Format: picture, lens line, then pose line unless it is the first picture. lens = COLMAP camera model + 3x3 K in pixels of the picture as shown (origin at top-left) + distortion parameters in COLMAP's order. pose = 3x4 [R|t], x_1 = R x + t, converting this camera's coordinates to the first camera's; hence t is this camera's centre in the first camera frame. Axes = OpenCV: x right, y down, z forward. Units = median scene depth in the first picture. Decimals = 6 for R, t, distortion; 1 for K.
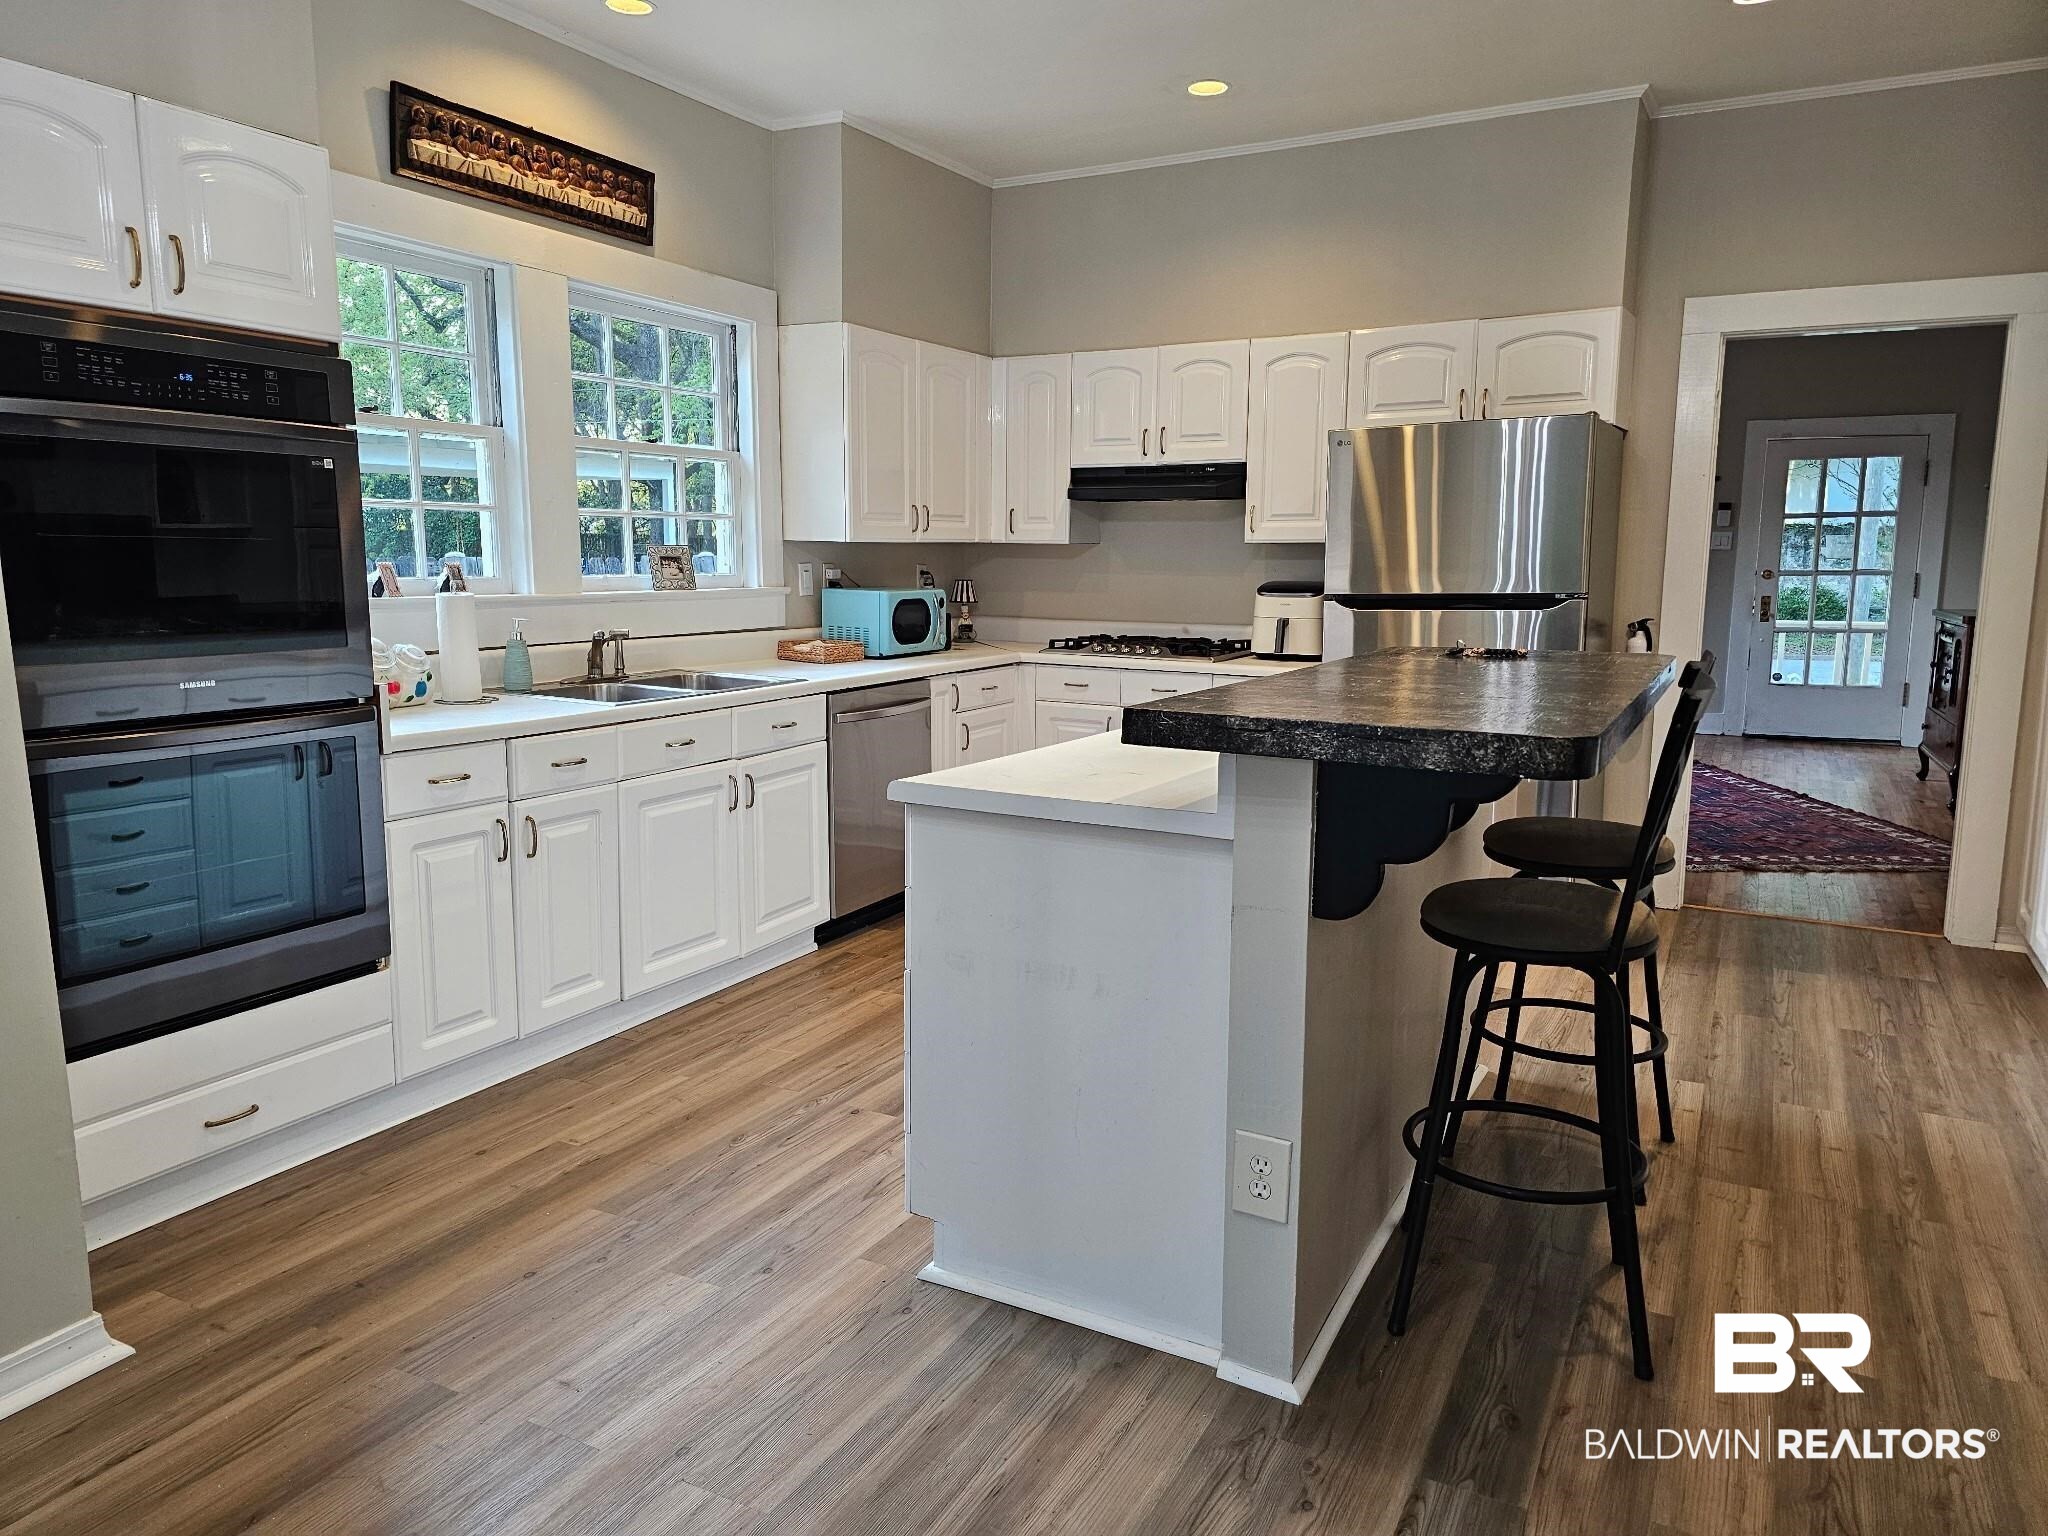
lens RADIAL K [[1382.5, 0, 1024.0], [0, 1382.5, 774.0], [0, 0, 1]] dist [0.066742, -0.058626]
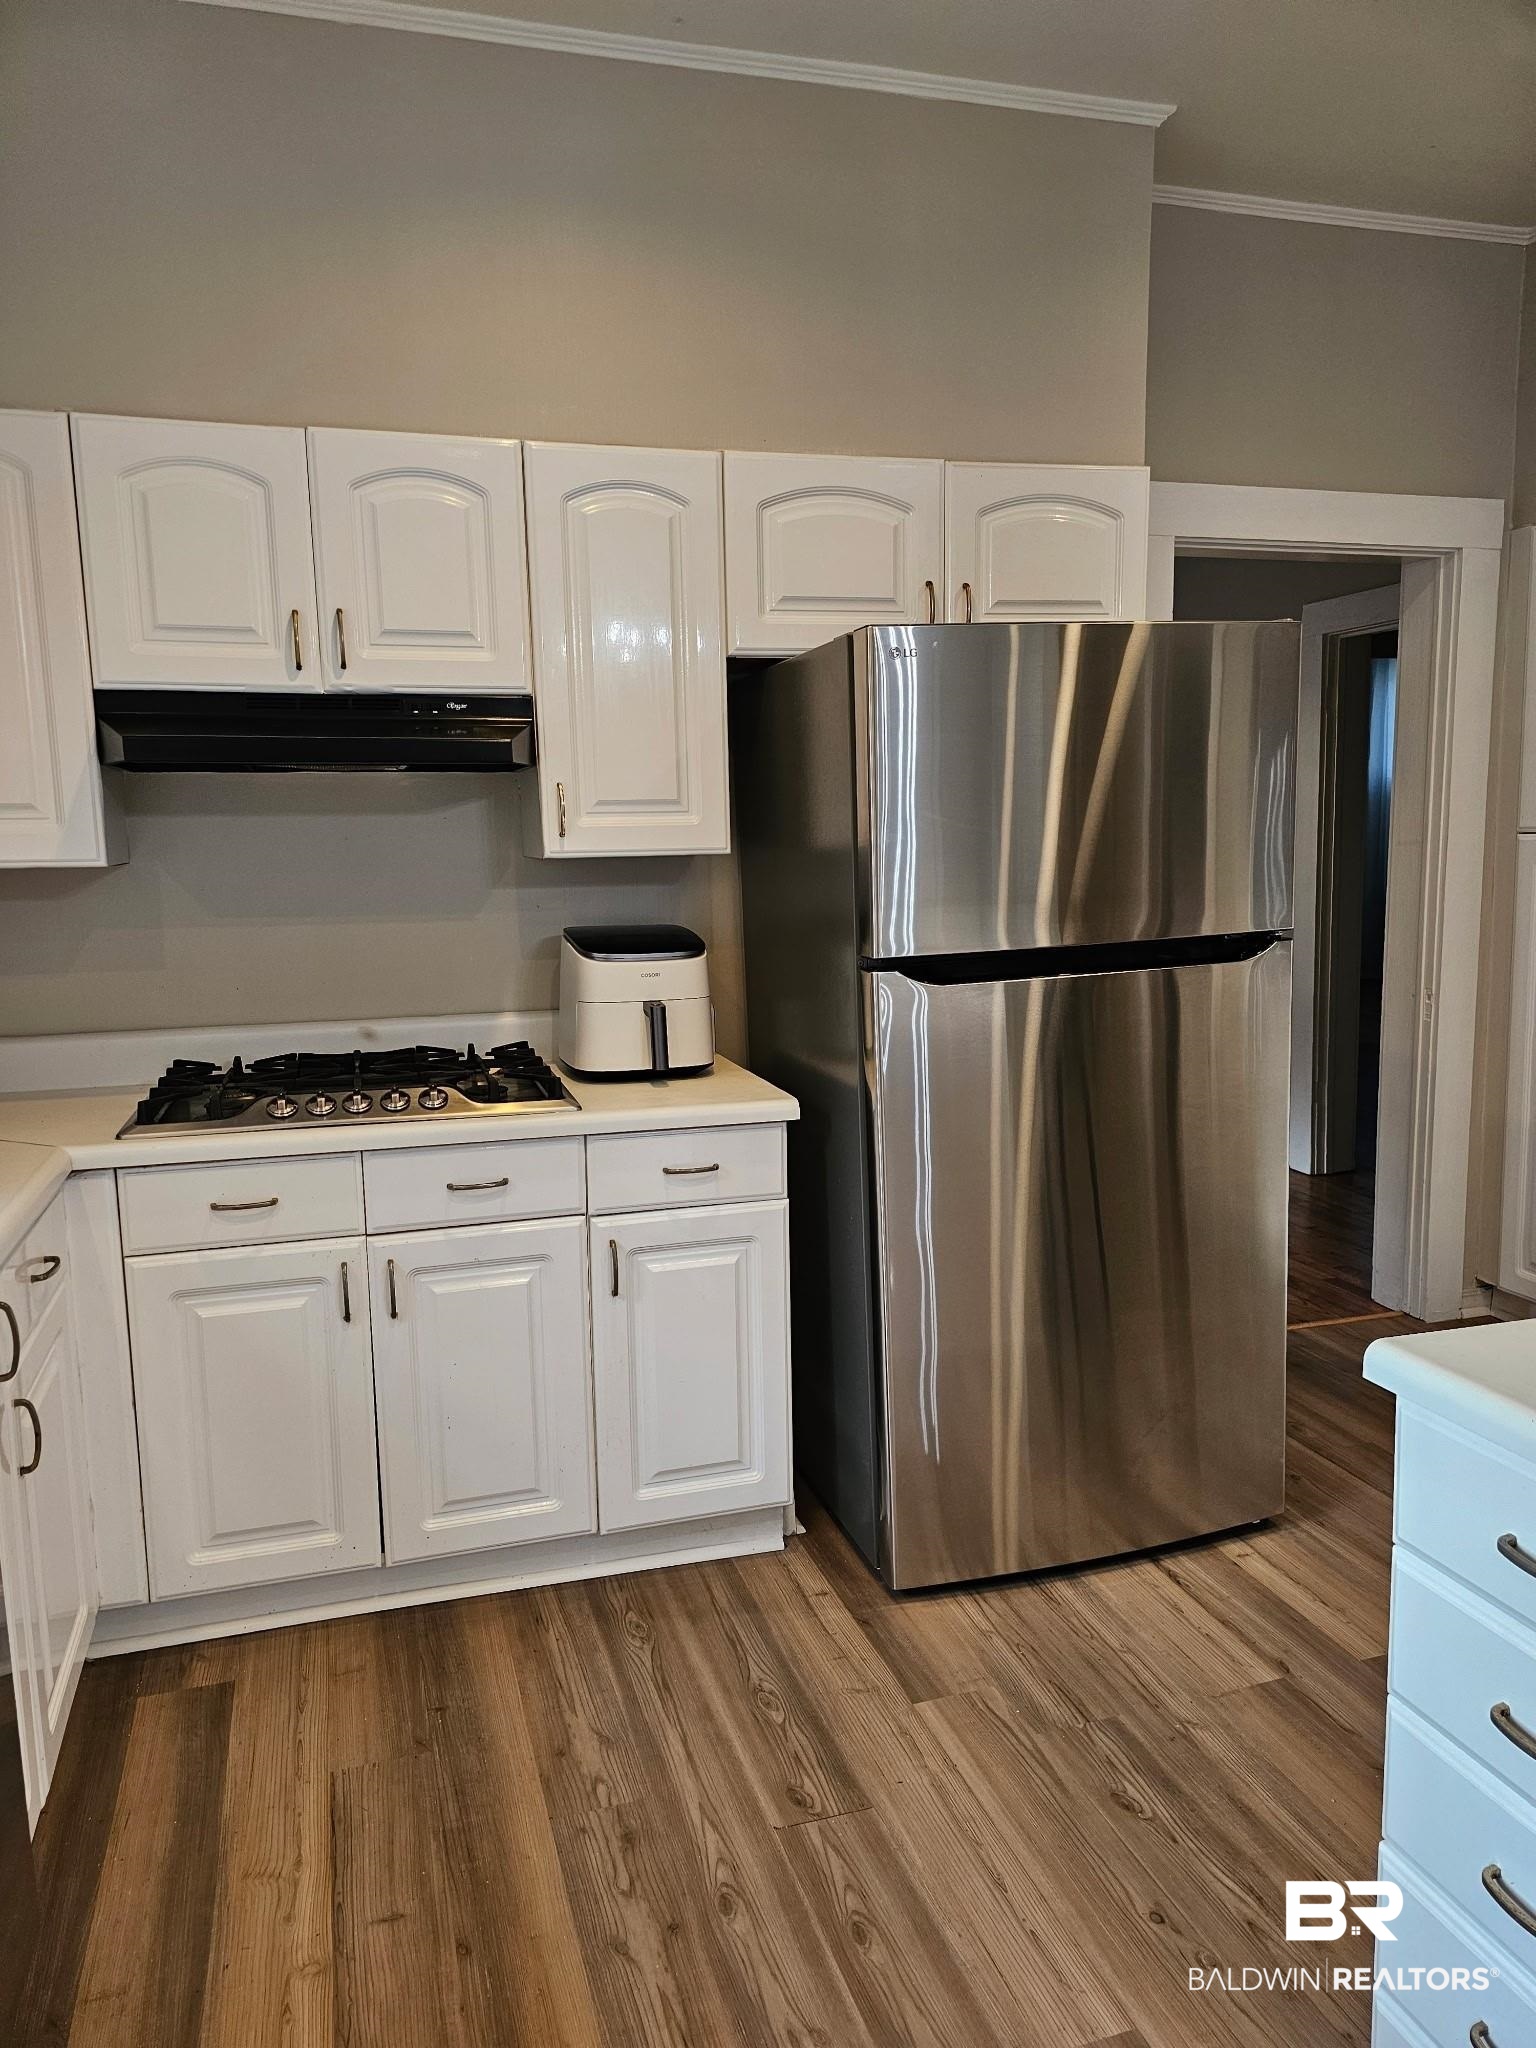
lens RADIAL K [[1382.5, 0, 737.0], [0, 1382.5, 1034.8], [0, 0, 1]] dist [0.066742, -0.058626]
pose [[0.709899, -0.119729, 0.694052, -0.154373], [0.135901, 0.990211, 0.031815, -0.117463], [-0.691067, 0.071737, 0.719222, 0.640821]]
